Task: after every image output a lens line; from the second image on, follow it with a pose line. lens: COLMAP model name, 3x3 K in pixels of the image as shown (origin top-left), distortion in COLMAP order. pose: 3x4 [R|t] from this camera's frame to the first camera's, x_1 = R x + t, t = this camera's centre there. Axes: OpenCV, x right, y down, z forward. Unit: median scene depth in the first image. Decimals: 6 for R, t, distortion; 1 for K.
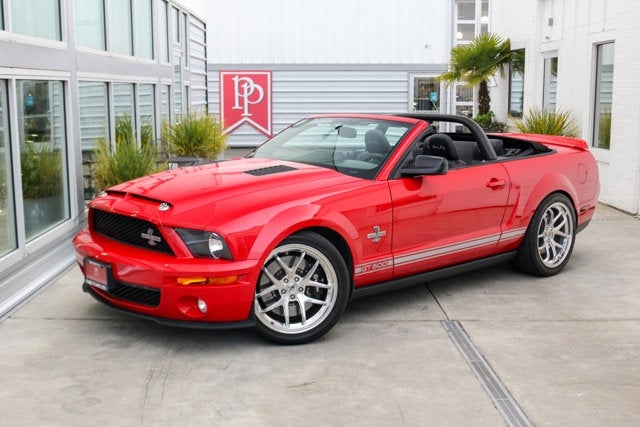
lens RADIAL K [[819.2, 0, 320.0], [0, 819.2, 213.5], [0, 0, 1]] dist [-0.038450, -0.062529]
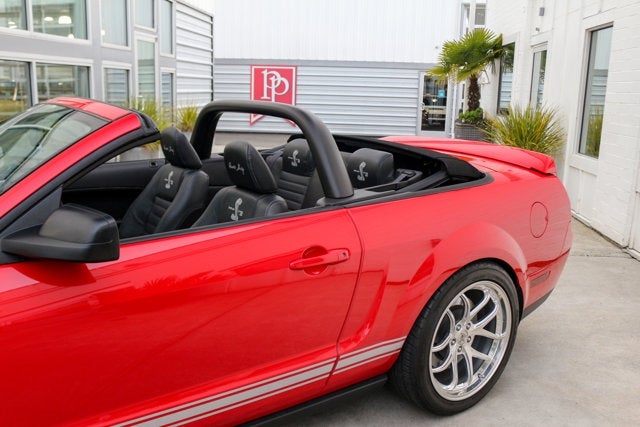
lens RADIAL K [[590.5, 0, 317.3], [0, 590.5, 222.4], [0, 0, 1]] dist [-0.095528, 0.009344]
pose [[0.992802, 0.052530, -0.107629, 0.102355], [-0.044483, 0.996127, 0.075845, -0.033439], [0.111196, -0.070512, 0.991294, 0.281794]]
